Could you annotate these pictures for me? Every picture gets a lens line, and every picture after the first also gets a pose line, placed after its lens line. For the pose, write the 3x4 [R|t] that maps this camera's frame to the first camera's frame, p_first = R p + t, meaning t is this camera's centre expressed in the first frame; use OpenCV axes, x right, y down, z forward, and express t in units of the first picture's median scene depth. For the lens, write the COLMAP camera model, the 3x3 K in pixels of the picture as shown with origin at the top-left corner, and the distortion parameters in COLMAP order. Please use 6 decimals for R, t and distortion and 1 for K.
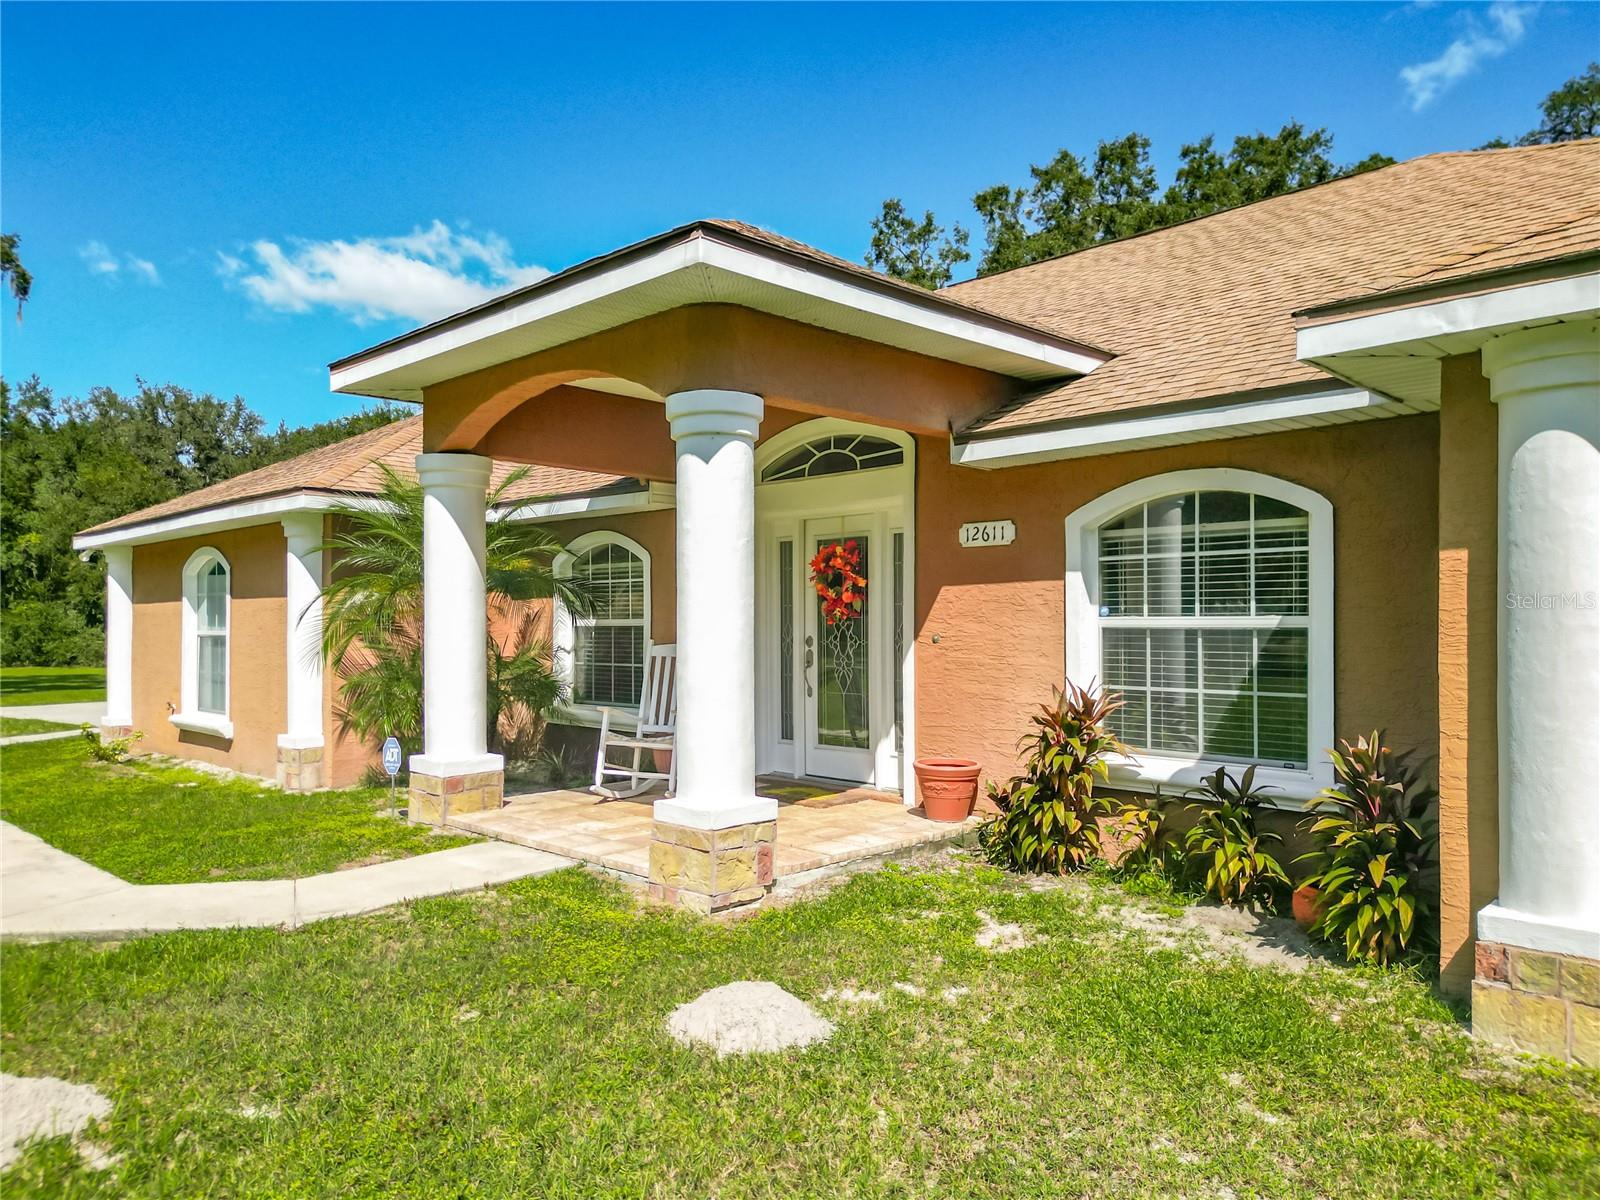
lens RADIAL K [[1138.8, 0, 800.0], [0, 1138.8, 600.0], [0, 0, 1]] dist [0.061952, -0.056394]
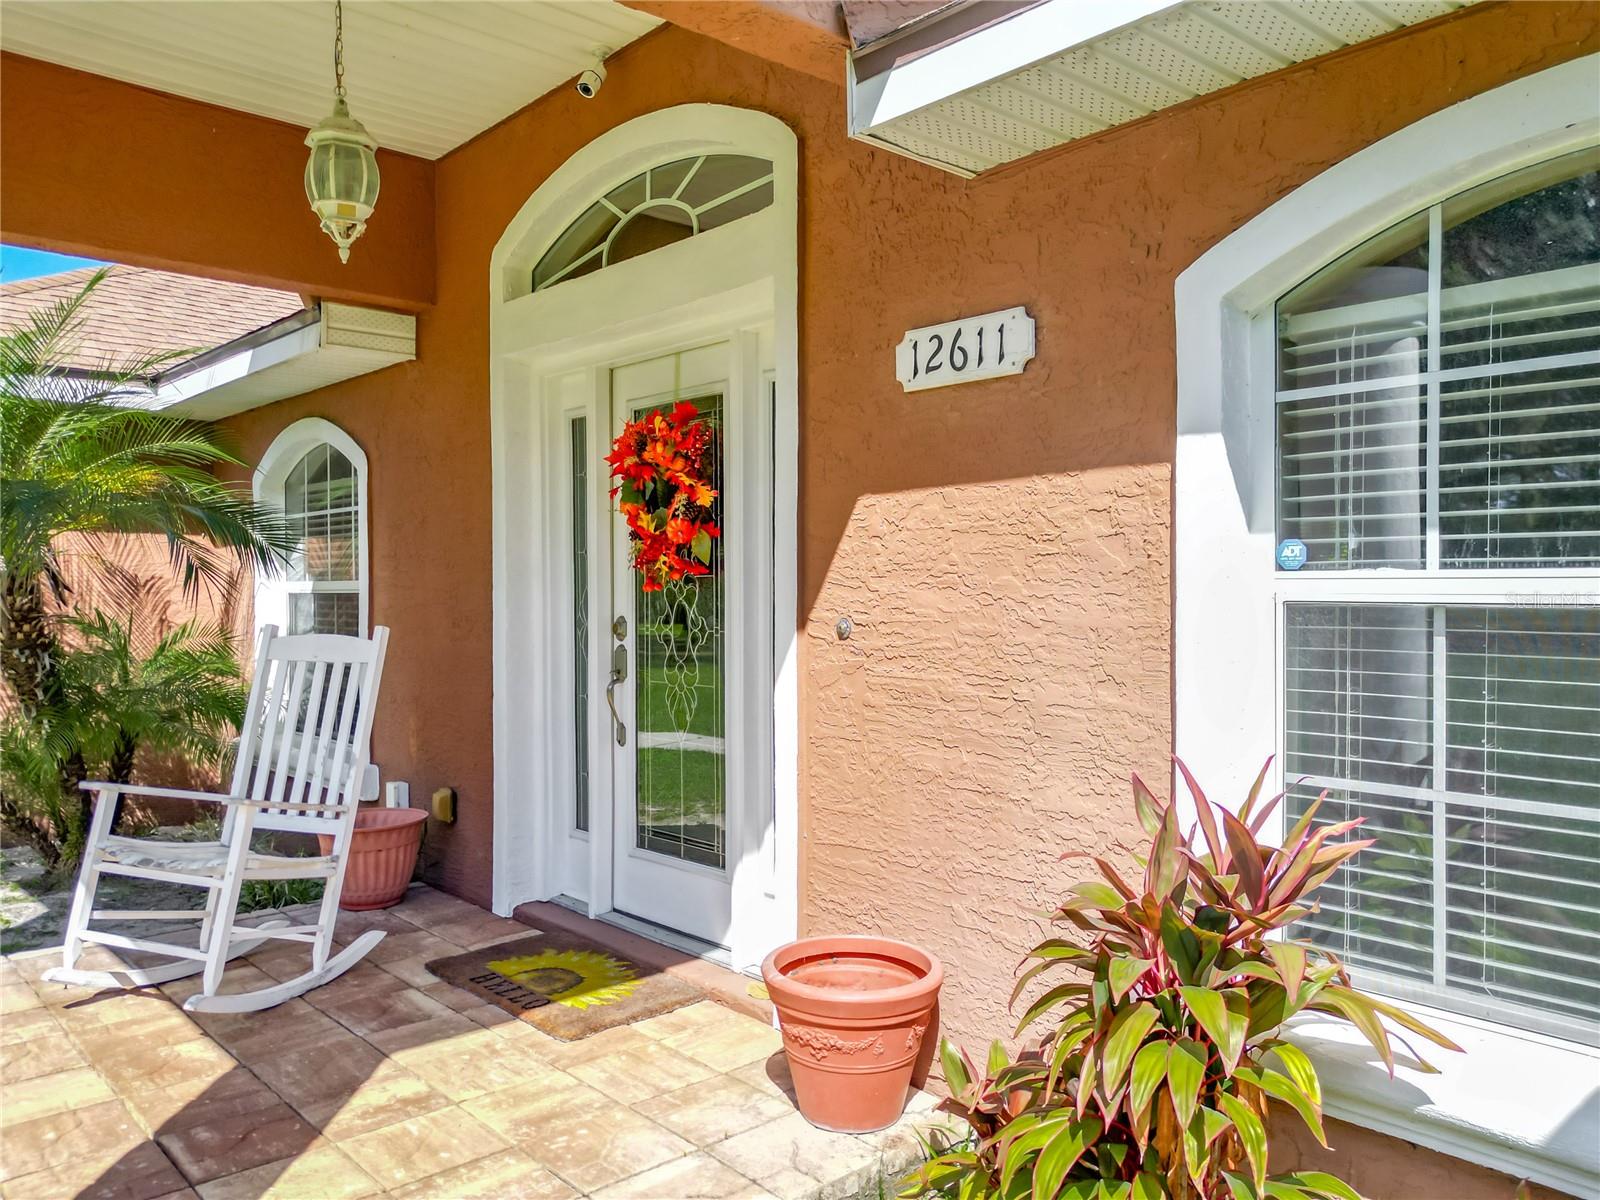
lens RADIAL K [[1243.8, 0, 809.4], [0, 1243.8, 588.4], [0, 0, 1]] dist [0.040892, -0.000268]
pose [[0.998675, -0.000772, -0.051454, 0.133221], [0.001902, 0.999758, 0.021918, 0.010754], [0.051424, -0.021987, 0.998435, 0.580809]]
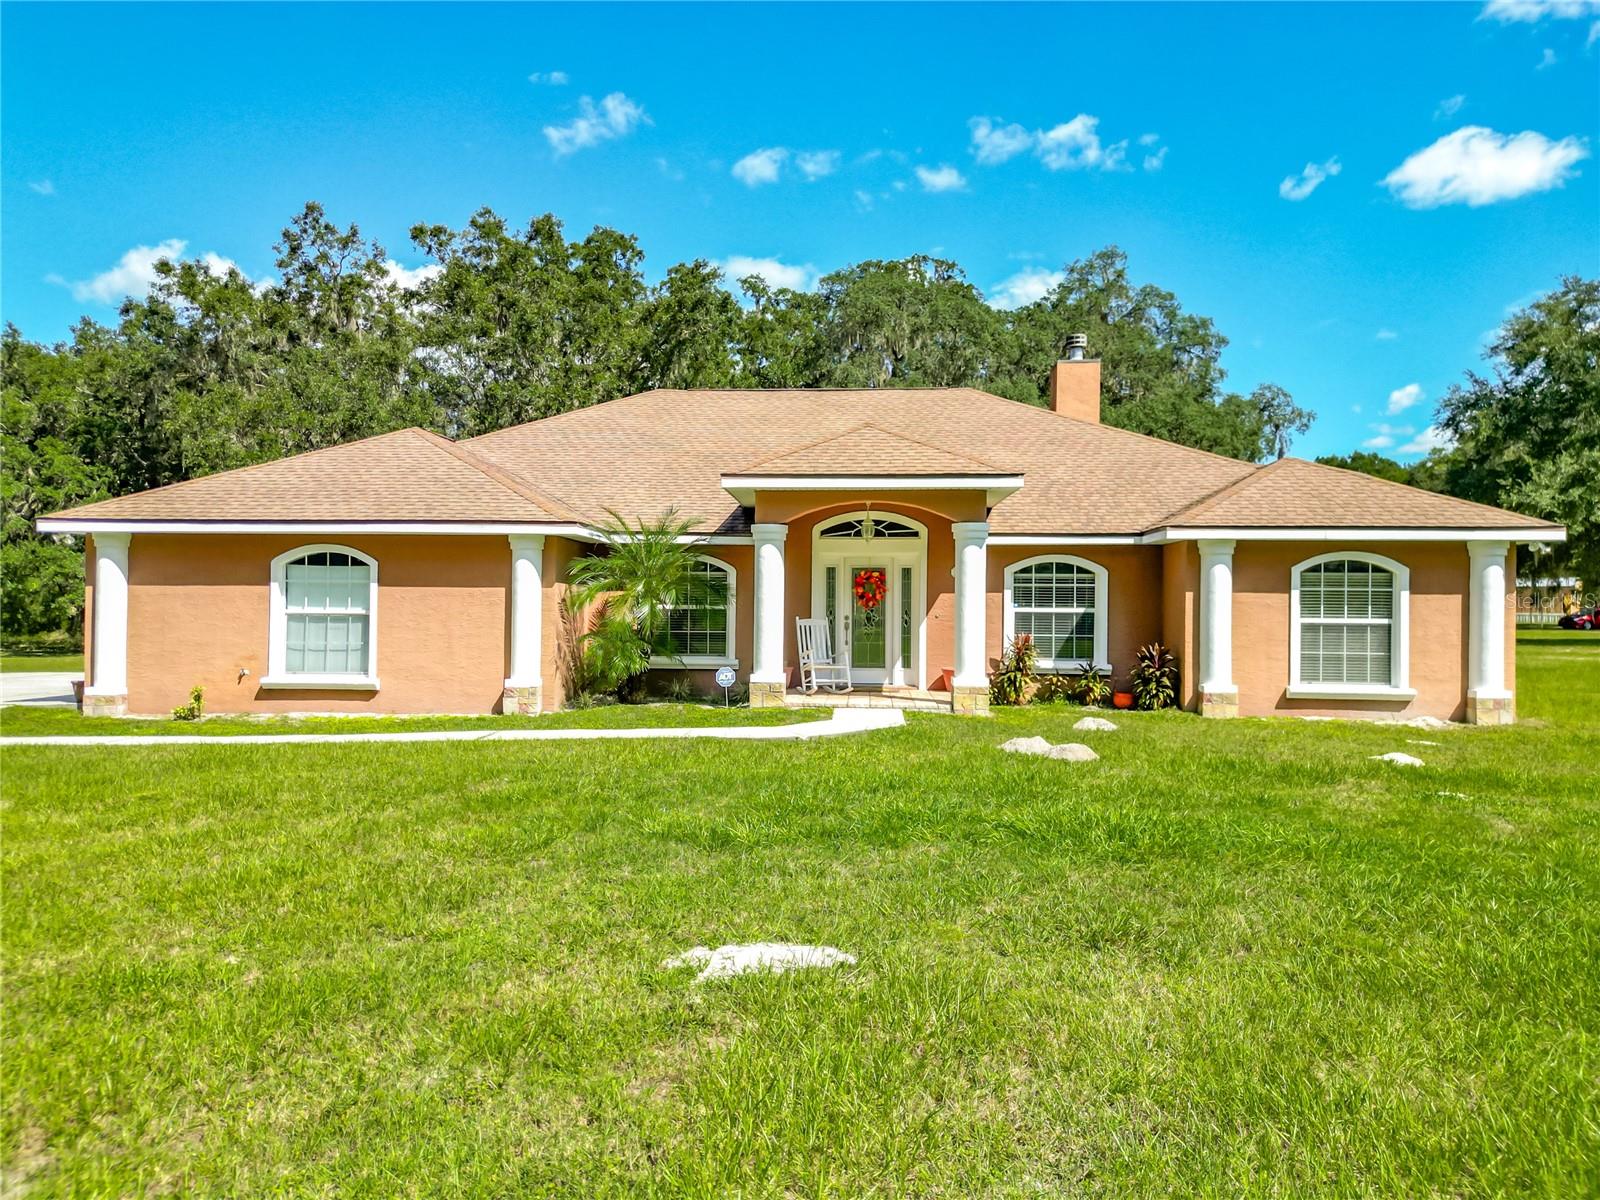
lens RADIAL K [[1138.8, 0, 800.0], [0, 1138.8, 600.0], [0, 0, 1]] dist [0.061952, -0.056394]
pose [[0.721930, 0.007079, 0.691930, -1.715093], [-0.021942, 0.999679, 0.012667, -0.022421], [-0.691618, -0.024327, 0.721853, -0.472453]]
